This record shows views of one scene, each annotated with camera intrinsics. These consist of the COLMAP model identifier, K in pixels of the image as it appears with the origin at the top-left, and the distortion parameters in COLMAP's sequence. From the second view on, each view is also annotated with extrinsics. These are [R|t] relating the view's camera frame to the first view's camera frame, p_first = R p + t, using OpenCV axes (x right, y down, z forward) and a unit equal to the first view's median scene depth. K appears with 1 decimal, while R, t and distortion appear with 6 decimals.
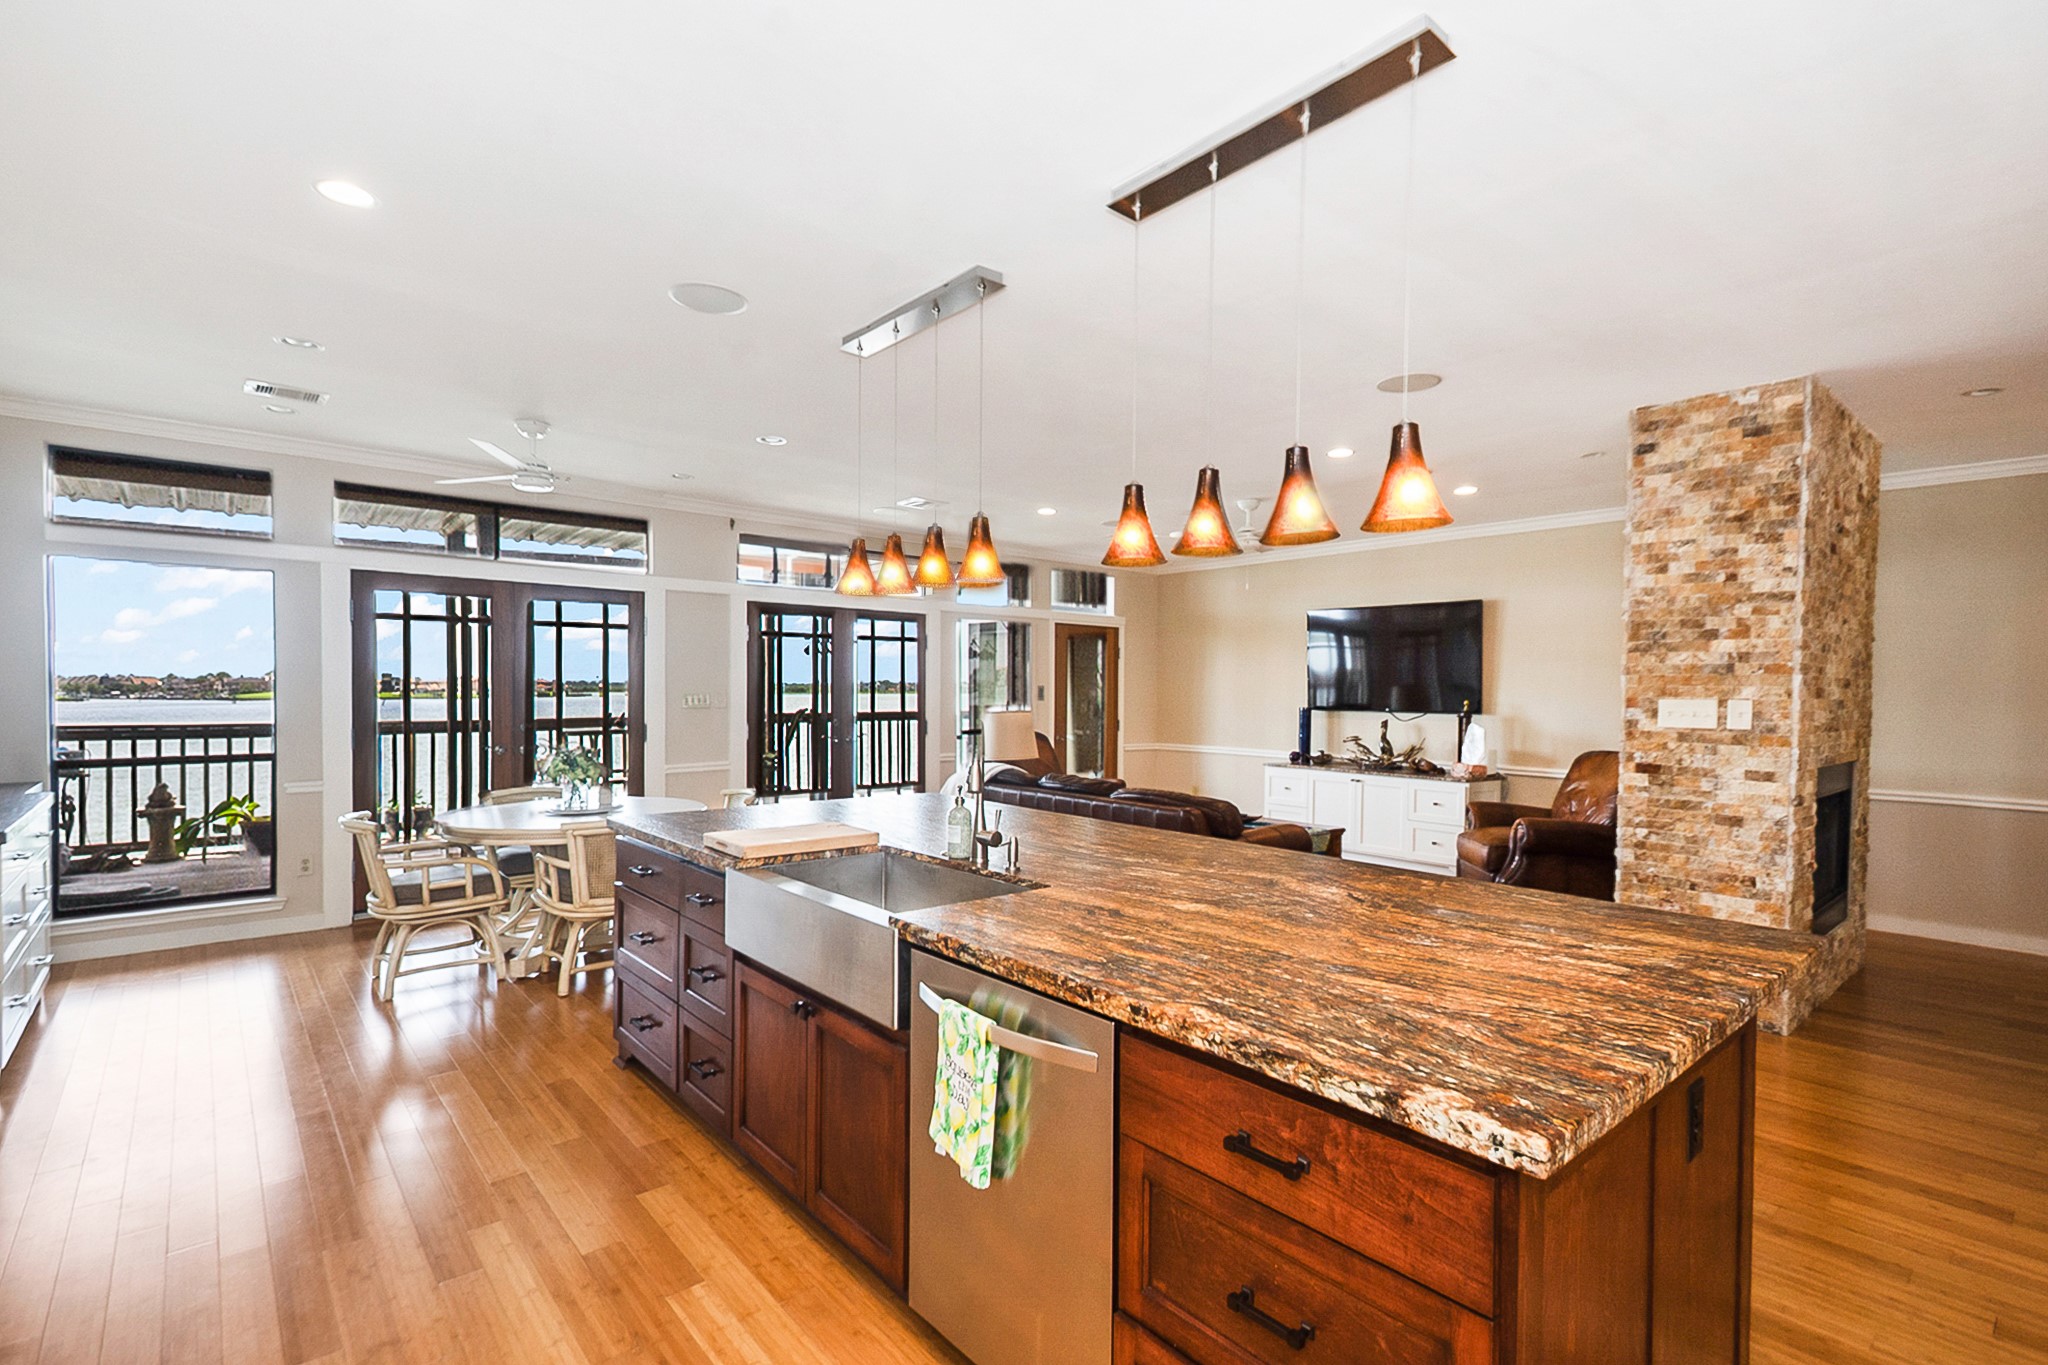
lens RADIAL K [[961.9, 0, 1016.7], [0, 961.9, 704.1], [0, 0, 1]] dist [0.035687, -0.000169]
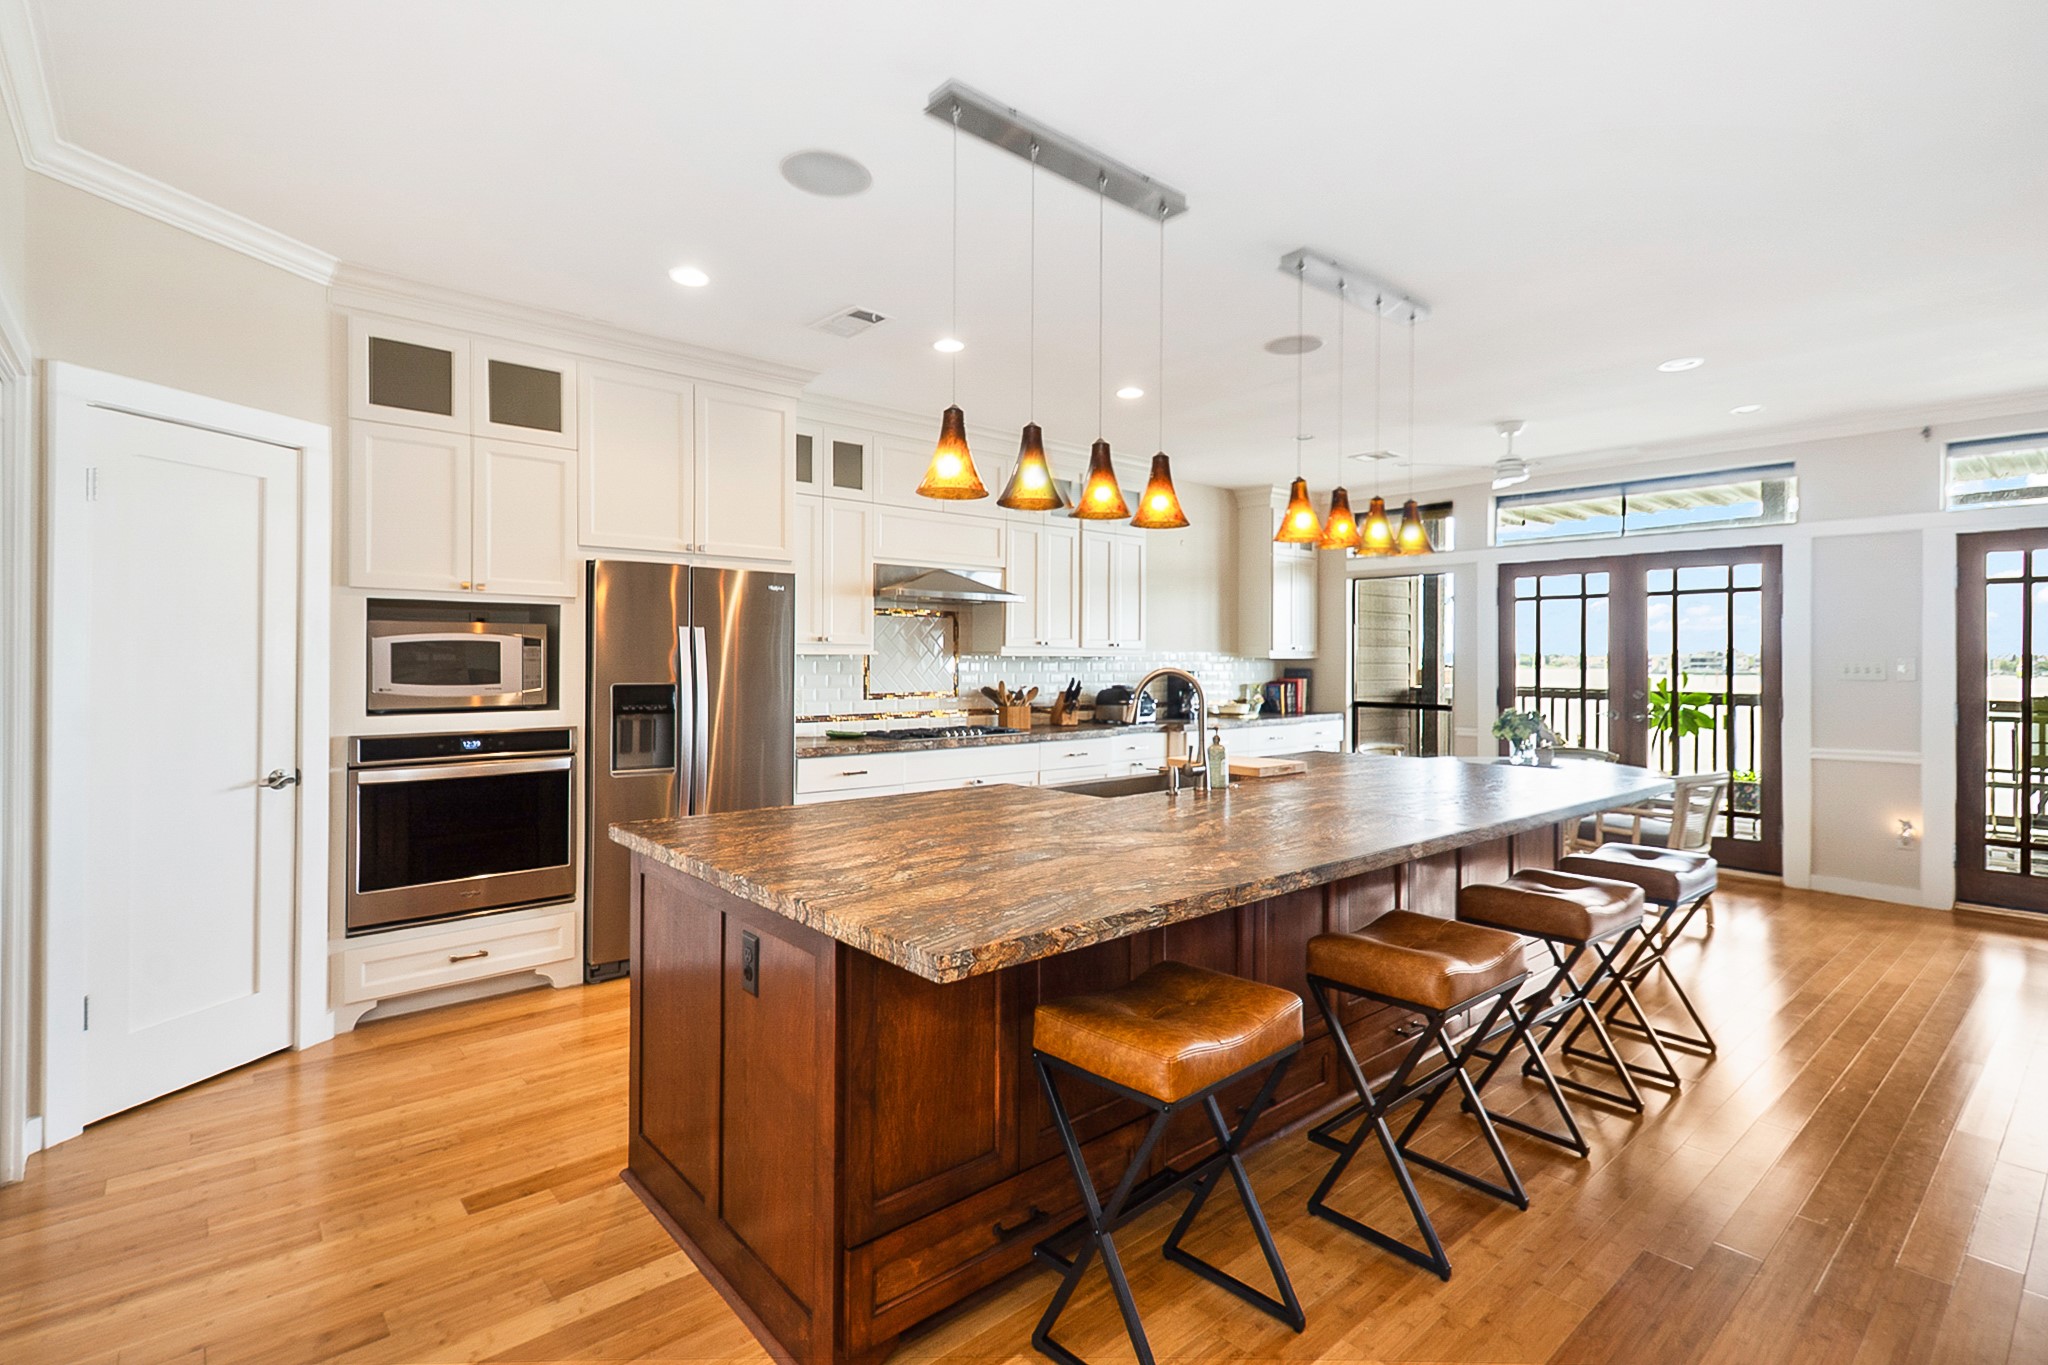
lens RADIAL K [[969.0, 0, 994.5], [0, 969.0, 656.1], [0, 0, 1]] dist [0.032734, 0.001012]
pose [[0.003729, -0.009661, -0.999946, 0.493148], [-0.019065, 0.999771, -0.009730, 0.004072], [0.999811, 0.019100, 0.003544, 0.301807]]
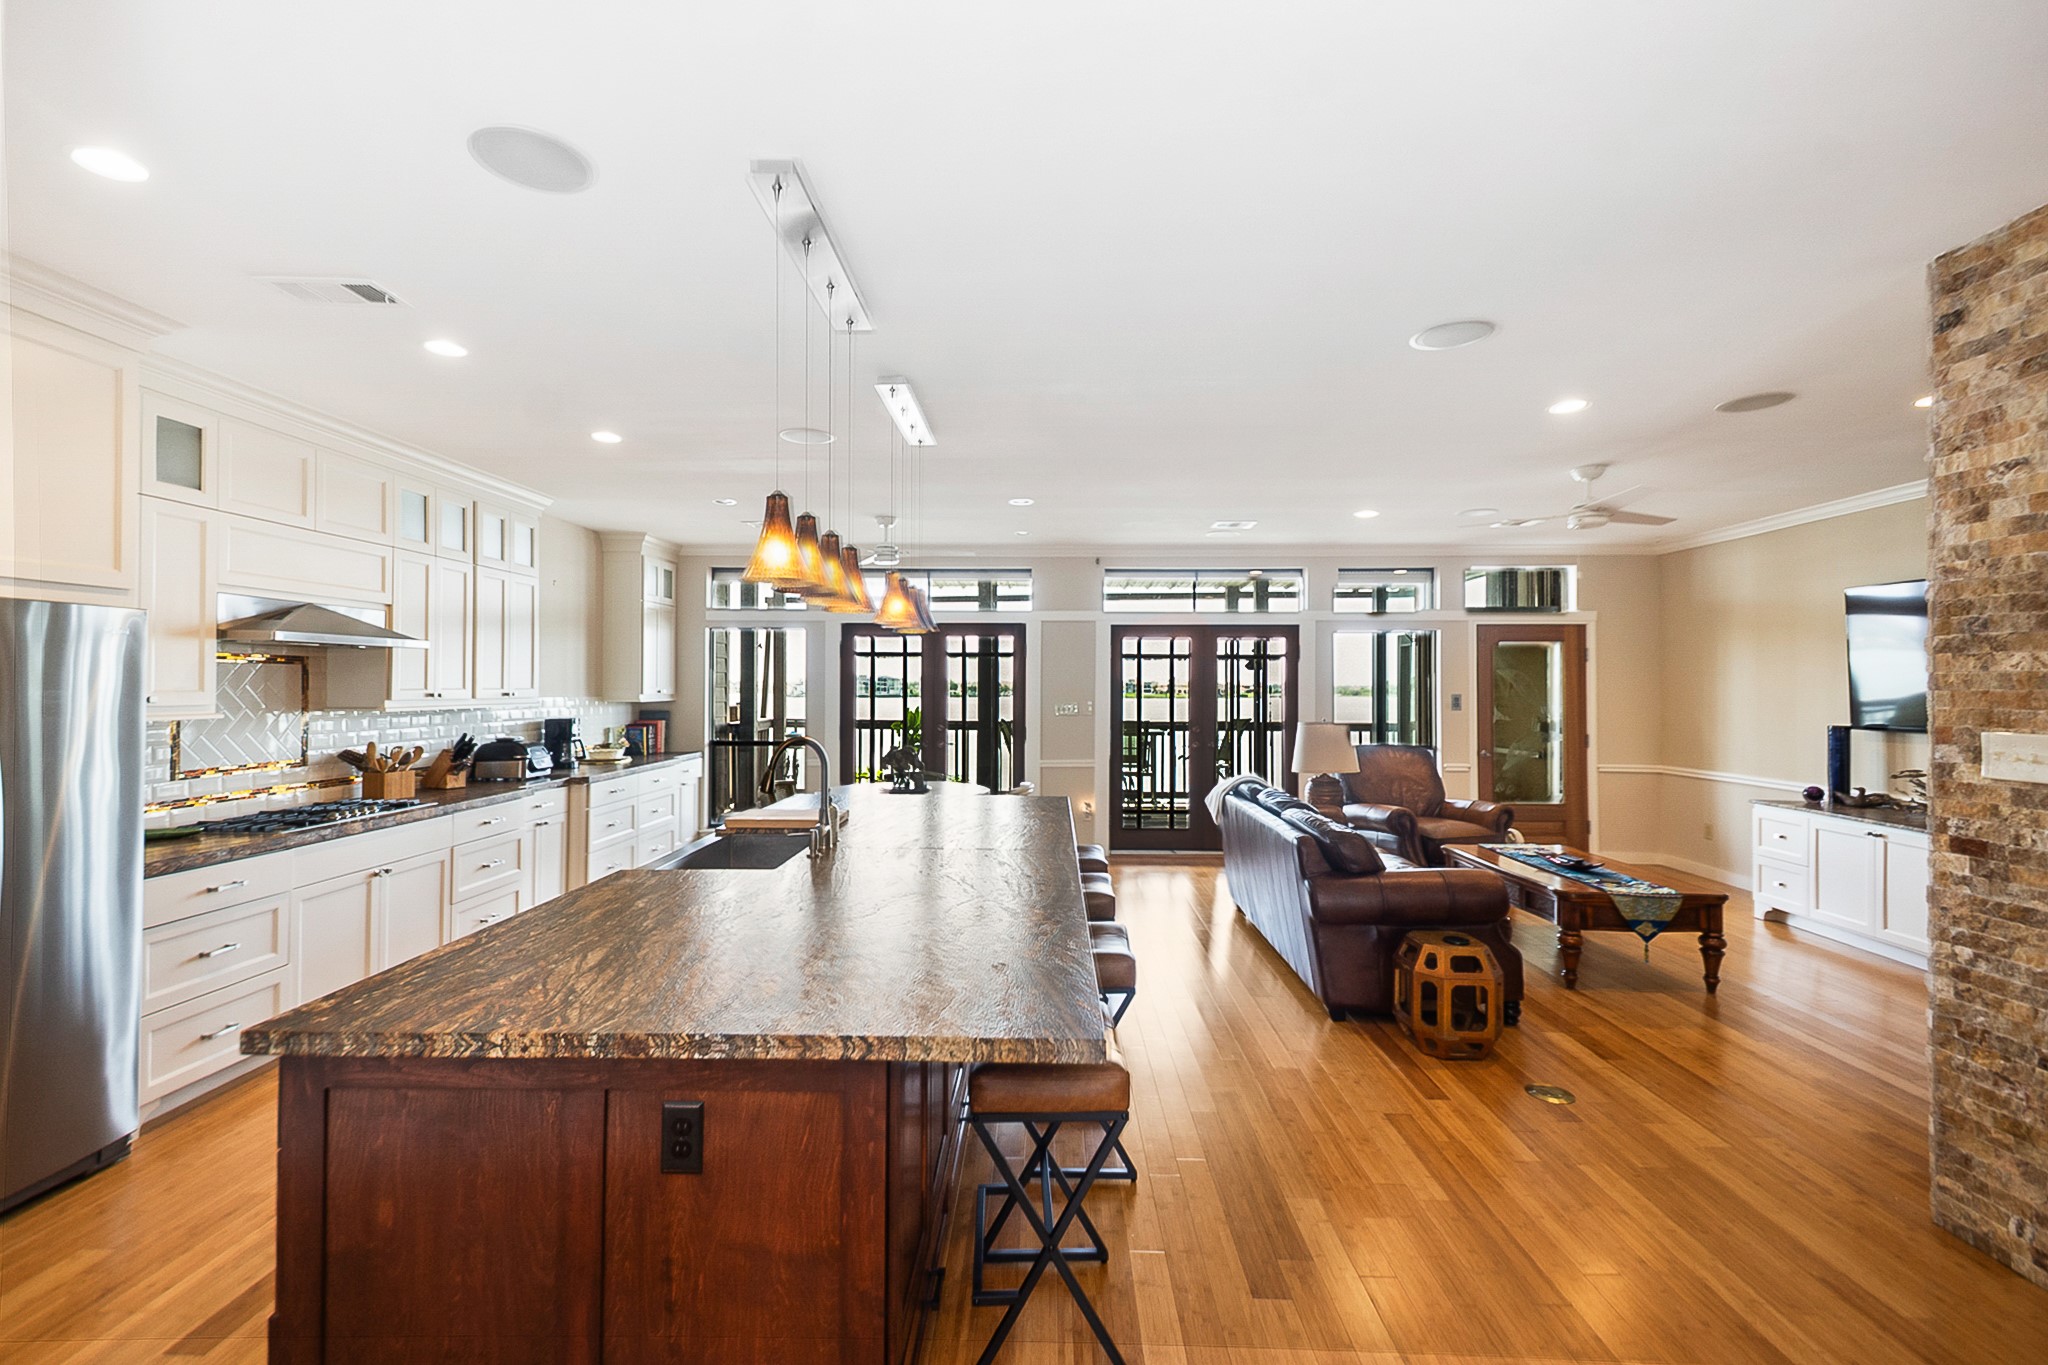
lens RADIAL K [[906.1, 0, 1033.5], [0, 906.1, 673.0], [0, 0, 1]] dist [0.026479, 0.001819]
pose [[0.734944, -0.019713, -0.677841, 0.428578], [-0.004008, 0.999434, -0.033412, -0.013284], [0.678116, 0.027272, 0.734449, 0.131525]]
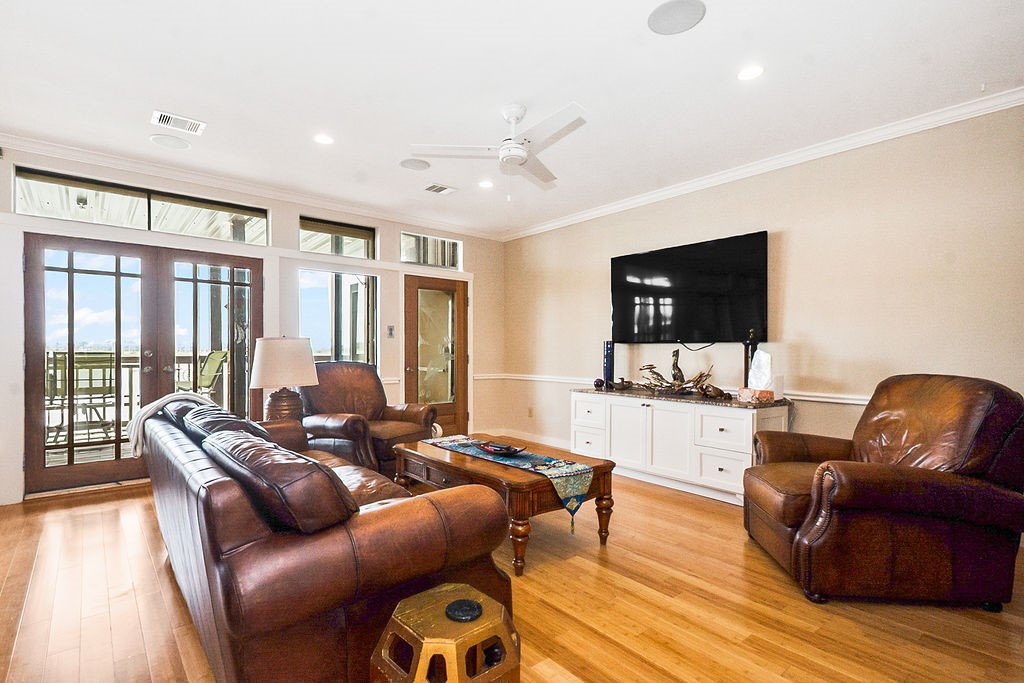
lens RADIAL K [[484.5, 0, 491.5], [0, 484.5, 353.4], [0, 0, 1]] dist [0.032734, 0.001012]
pose [[0.998500, -0.010155, -0.053805, 0.250029], [0.009604, 0.999899, -0.010504, 0.030684], [0.053907, 0.009972, 0.998496, 0.542257]]
